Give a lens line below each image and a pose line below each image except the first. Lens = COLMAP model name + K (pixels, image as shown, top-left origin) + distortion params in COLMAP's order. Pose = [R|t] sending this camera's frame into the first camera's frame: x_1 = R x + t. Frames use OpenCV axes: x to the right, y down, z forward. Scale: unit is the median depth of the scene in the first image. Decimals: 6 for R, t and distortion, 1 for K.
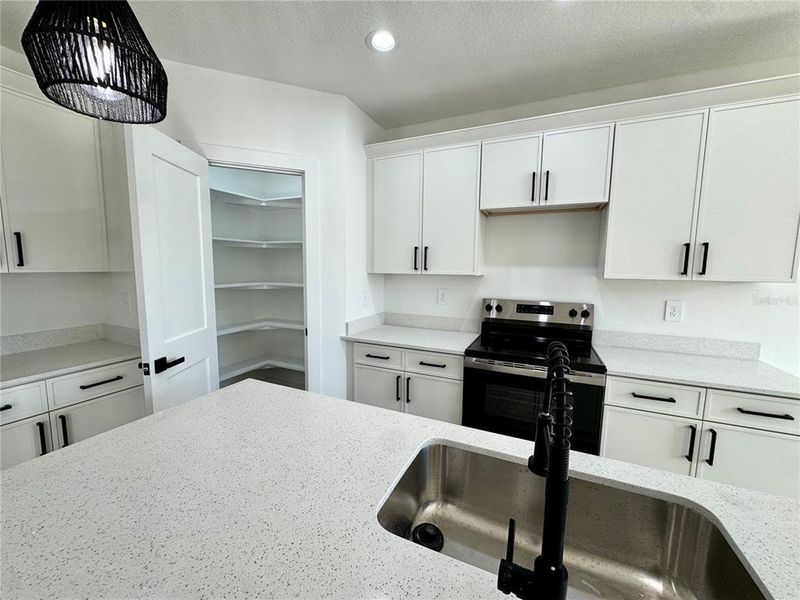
lens RADIAL K [[319.2, 0, 400.0], [0, 319.2, 300.0], [0, 0, 1]] dist [-0.001116, -0.000286]
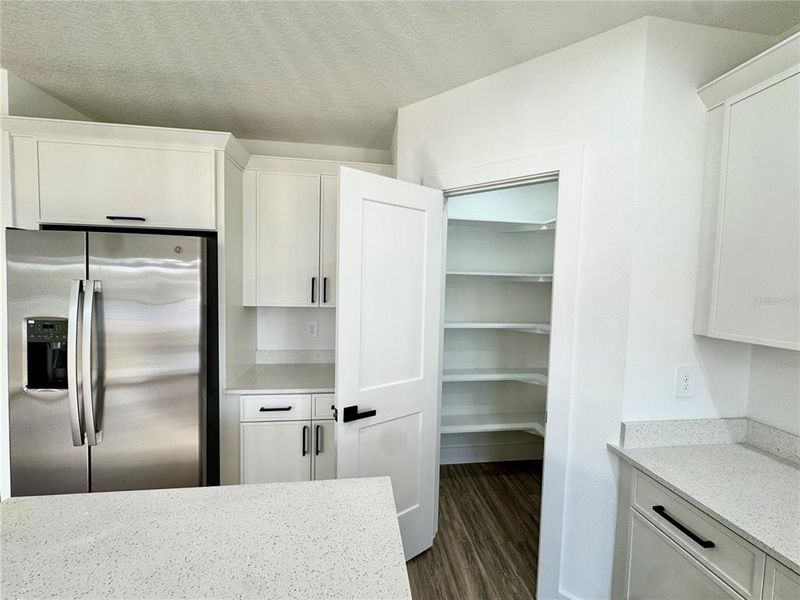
lens RADIAL K [[319.2, 0, 400.0], [0, 319.2, 300.0], [0, 0, 1]] dist [-0.001116, -0.000286]
pose [[0.535081, 0.044163, -0.843646, 0.081030], [-0.108551, 0.993949, -0.016817, -0.089036], [0.837798, 0.100577, 0.536637, 0.374094]]
